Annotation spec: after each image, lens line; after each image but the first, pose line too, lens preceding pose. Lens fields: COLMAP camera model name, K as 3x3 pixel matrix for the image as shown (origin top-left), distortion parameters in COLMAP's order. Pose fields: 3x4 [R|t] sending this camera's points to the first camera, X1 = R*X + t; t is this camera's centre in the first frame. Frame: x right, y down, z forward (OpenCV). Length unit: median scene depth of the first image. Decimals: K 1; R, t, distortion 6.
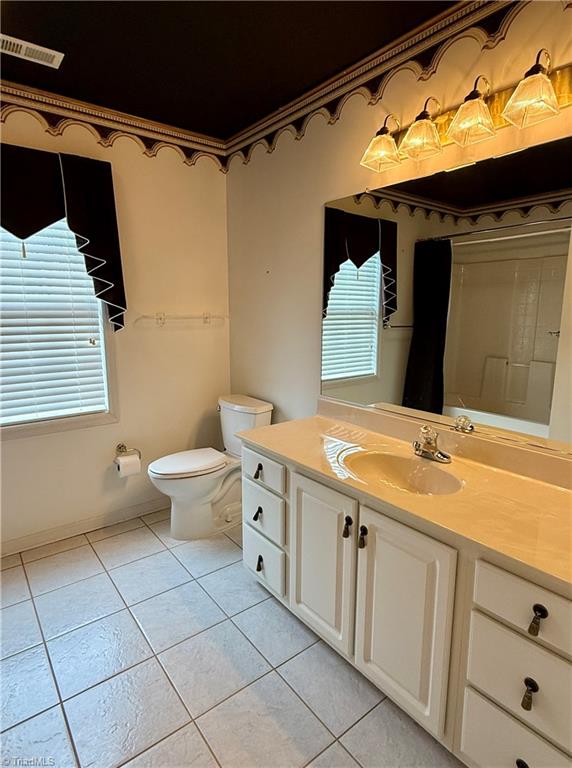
lens RADIAL K [[425.7, 0, 285.9], [0, 425.7, 379.7], [0, 0, 1]] dist [-0.001348, -0.000416]
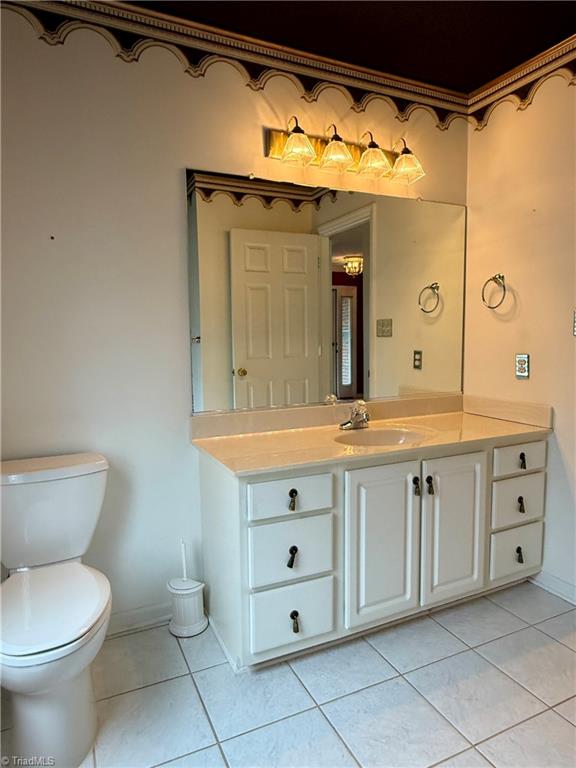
lens RADIAL K [[487.4, 0, 288.5], [0, 487.4, 387.2], [0, 0, 1]] dist [-0.002020, -0.000115]
pose [[0.212894, -0.106902, 0.971210, -1.017420], [0.174919, 0.982108, 0.069759, -0.057695], [-0.961290, 0.155032, 0.227784, 0.865551]]
